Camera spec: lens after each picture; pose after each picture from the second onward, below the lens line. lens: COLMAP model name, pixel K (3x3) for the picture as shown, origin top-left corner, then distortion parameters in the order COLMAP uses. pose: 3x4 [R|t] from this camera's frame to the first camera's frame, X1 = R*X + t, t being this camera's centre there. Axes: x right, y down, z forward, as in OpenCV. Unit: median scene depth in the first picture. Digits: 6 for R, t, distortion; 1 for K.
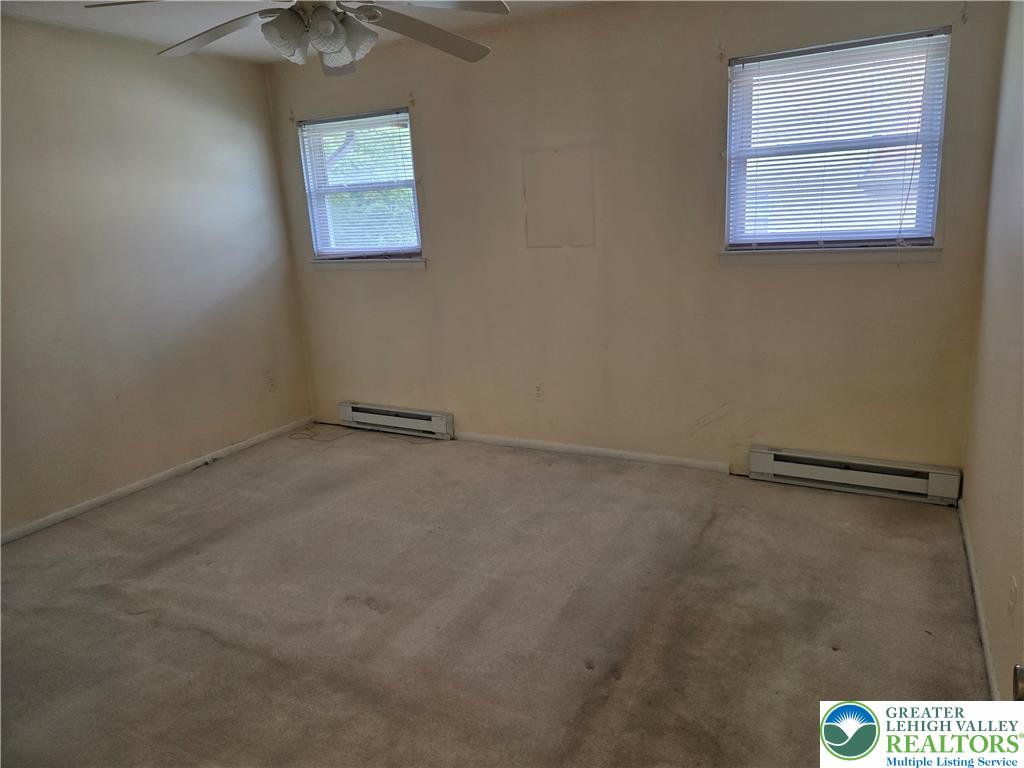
lens RADIAL K [[687.8, 0, 525.7], [0, 687.8, 376.7], [0, 0, 1]] dist [0.073601, -0.058687]
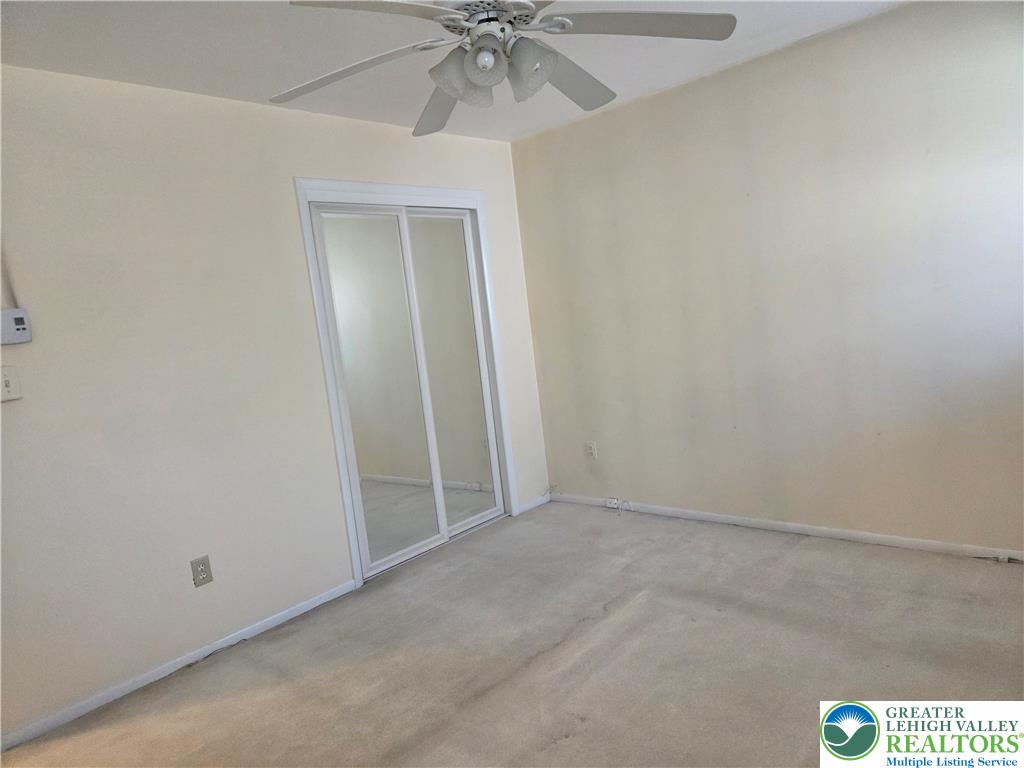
lens RADIAL K [[687.8, 0, 525.7], [0, 687.8, 376.7], [0, 0, 1]] dist [0.073601, -0.058687]
pose [[-0.226917, 0.174954, -0.958071, 0.380131], [-0.101833, 0.974078, 0.201996, -0.189142], [0.968576, 0.143400, -0.203219, 0.794635]]
